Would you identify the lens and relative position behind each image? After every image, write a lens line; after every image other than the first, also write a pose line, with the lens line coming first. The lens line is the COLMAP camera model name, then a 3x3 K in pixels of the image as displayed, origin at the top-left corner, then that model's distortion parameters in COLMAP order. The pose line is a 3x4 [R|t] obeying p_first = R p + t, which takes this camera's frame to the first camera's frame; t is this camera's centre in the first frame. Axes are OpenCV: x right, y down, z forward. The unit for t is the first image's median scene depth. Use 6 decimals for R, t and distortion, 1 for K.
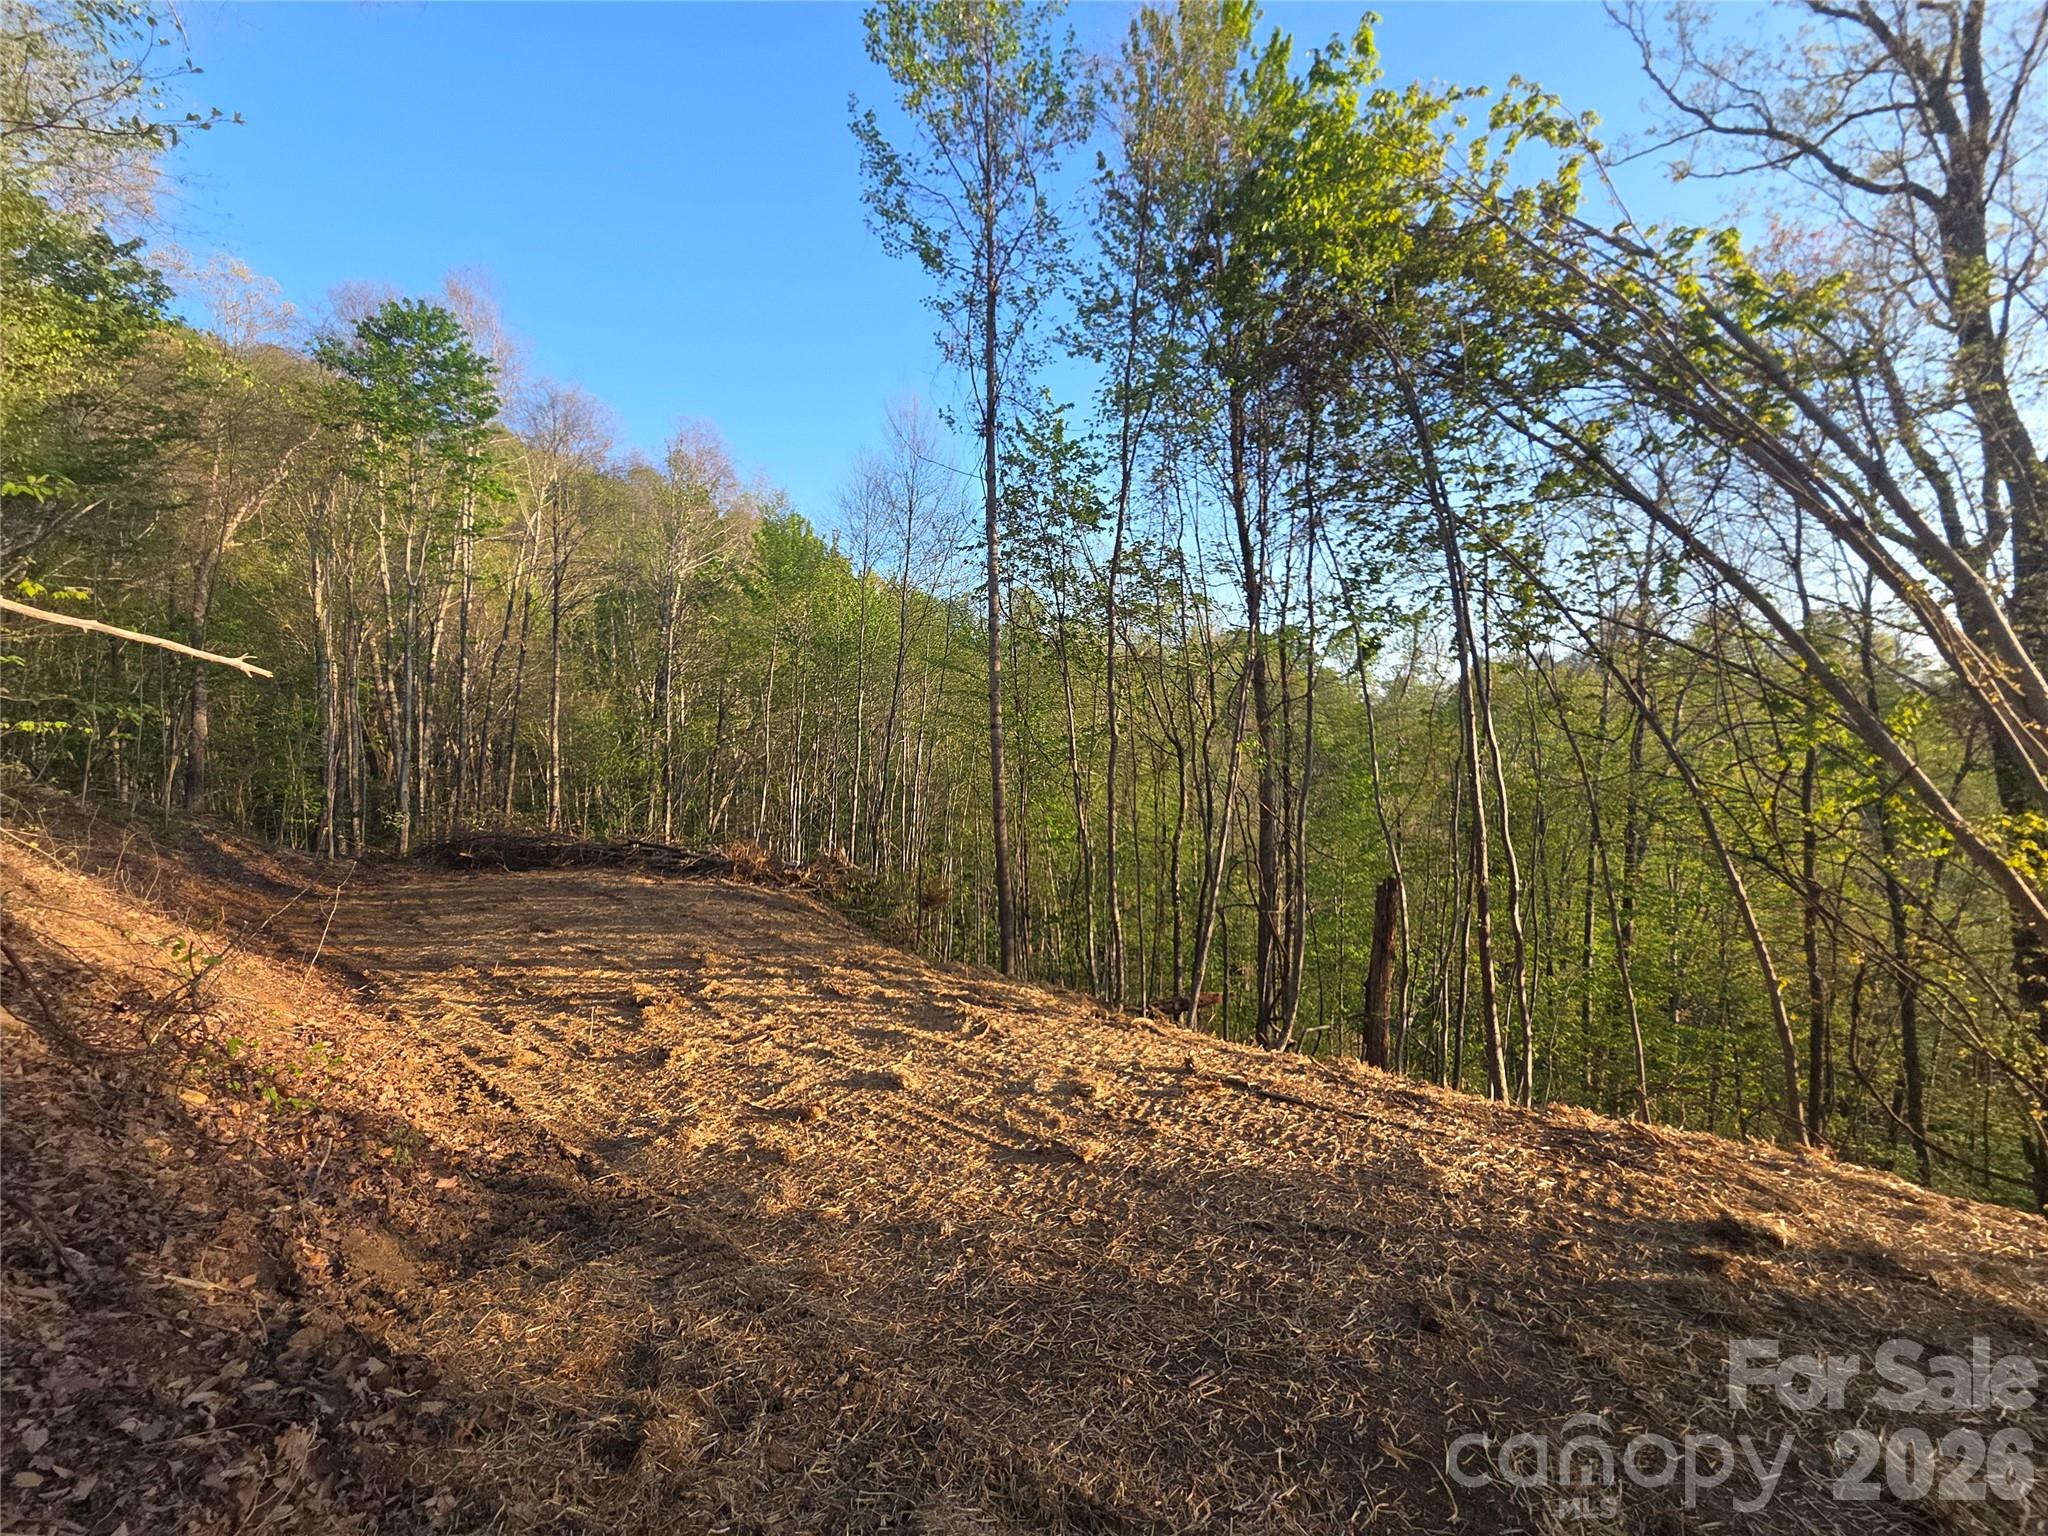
lens RADIAL K [[832.2, 0, 1023.4], [0, 832.2, 766.8], [0, 0, 1]] dist [-0.001036, 0.000518]
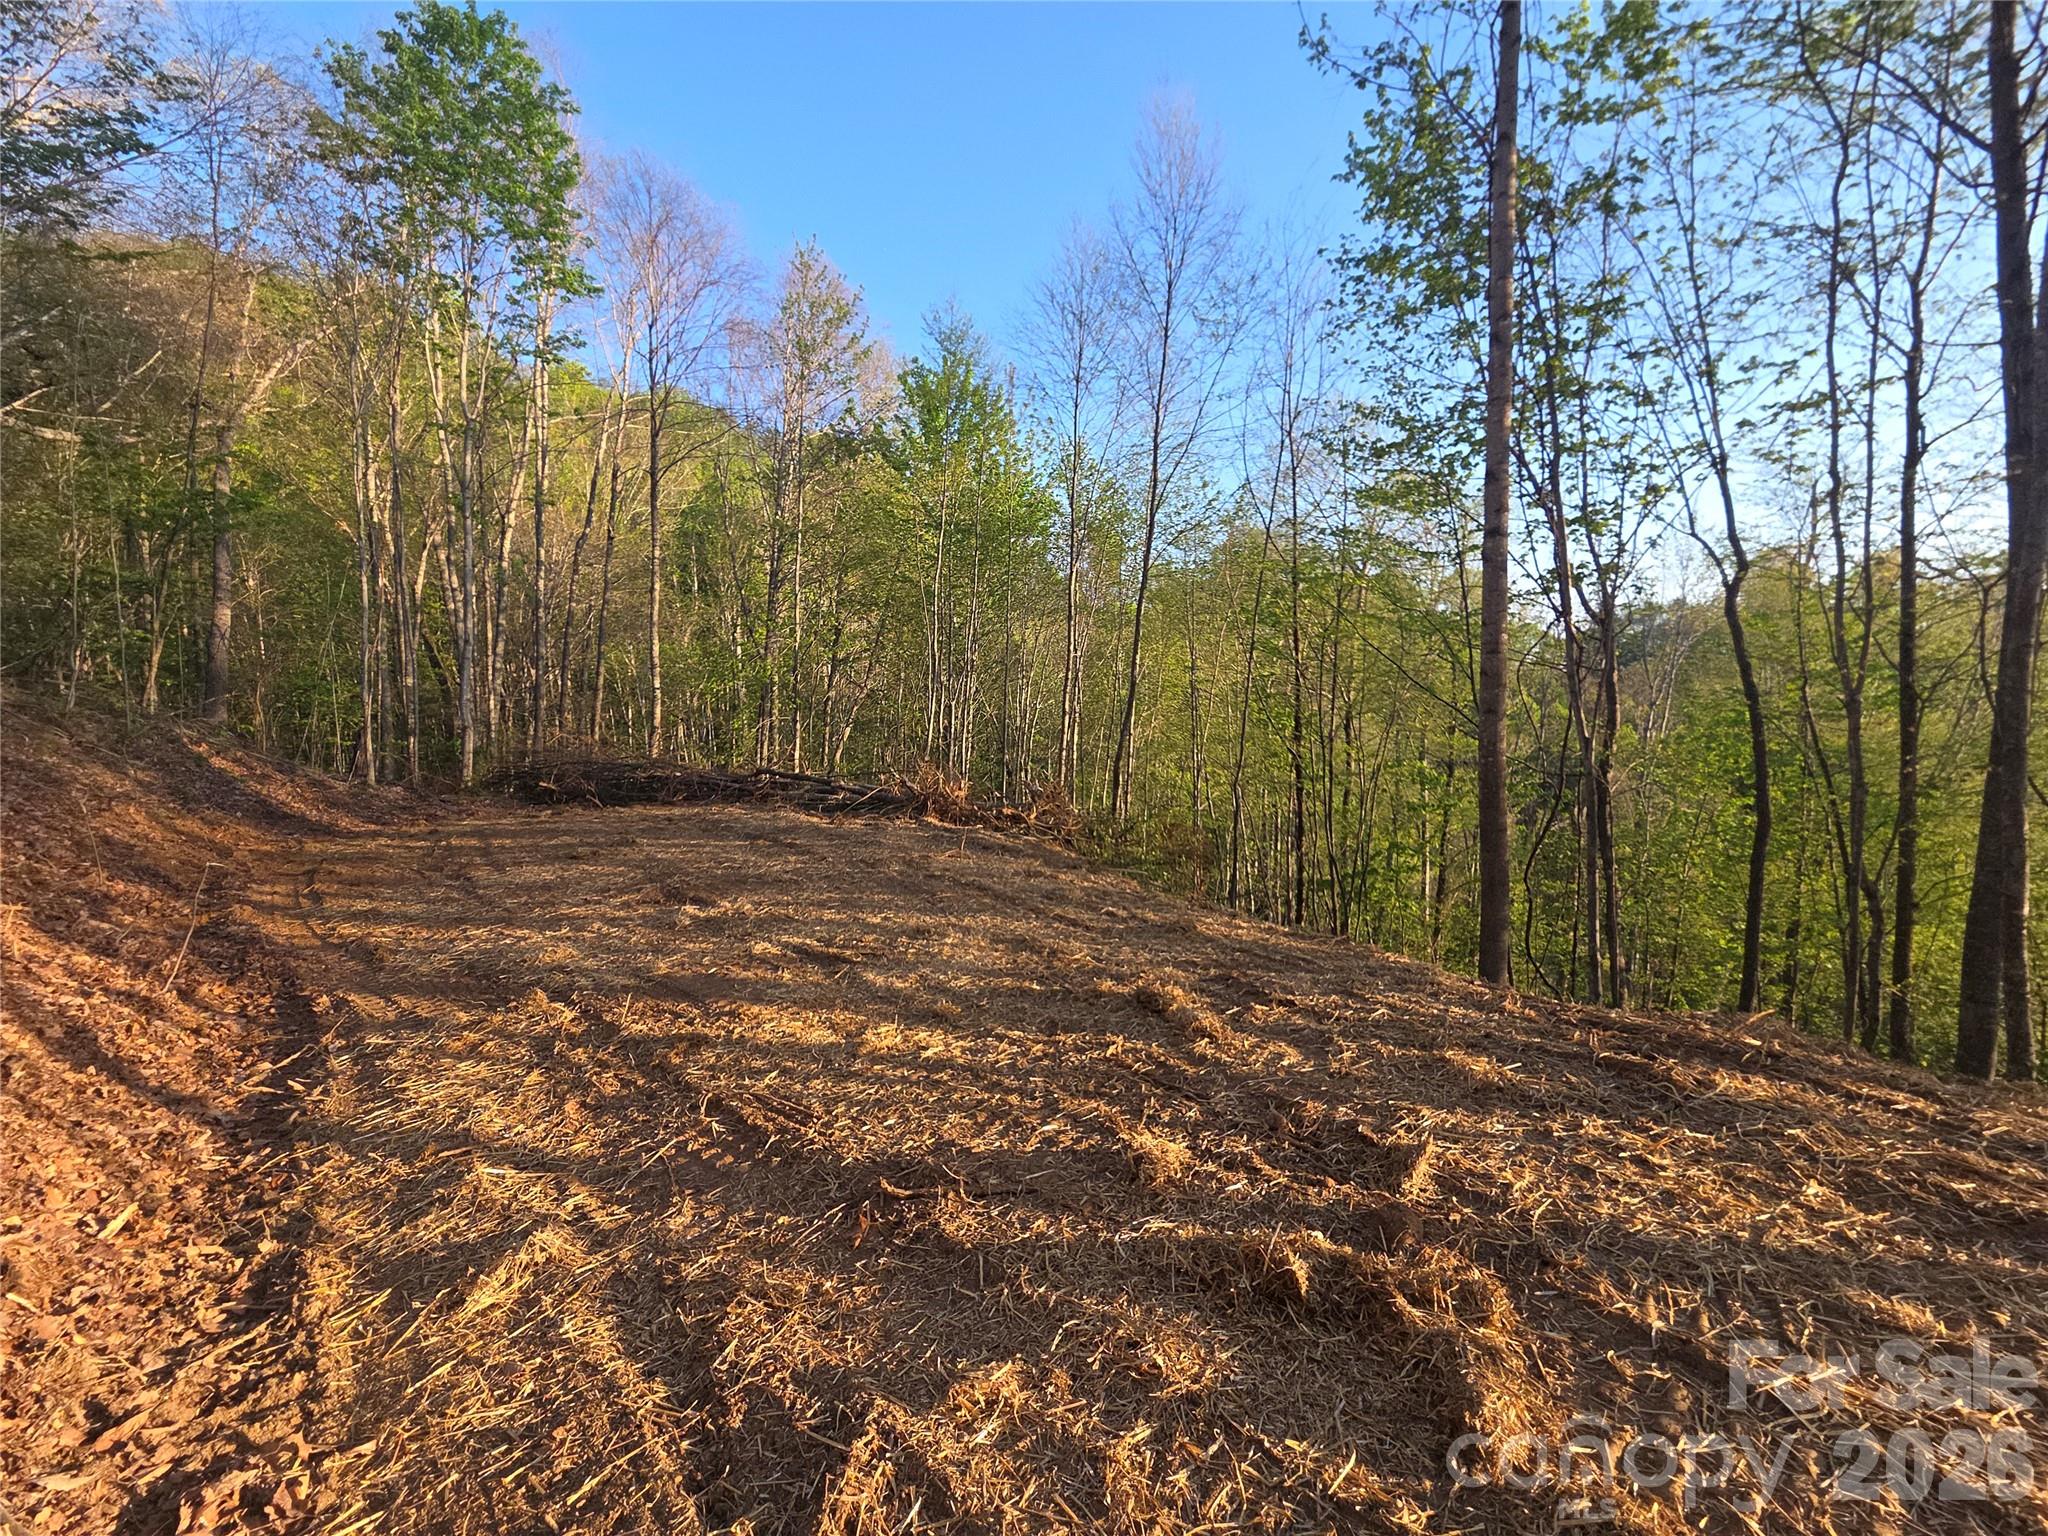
lens RADIAL K [[832.2, 0, 1020.1], [0, 832.2, 768.3], [0, 0, 1]] dist [-0.001036, 0.000518]
pose [[0.997313, 0.012428, -0.072200, -0.189929], [-0.008760, 0.998665, 0.050899, 0.048793], [0.072736, -0.050130, 0.996091, 0.283239]]
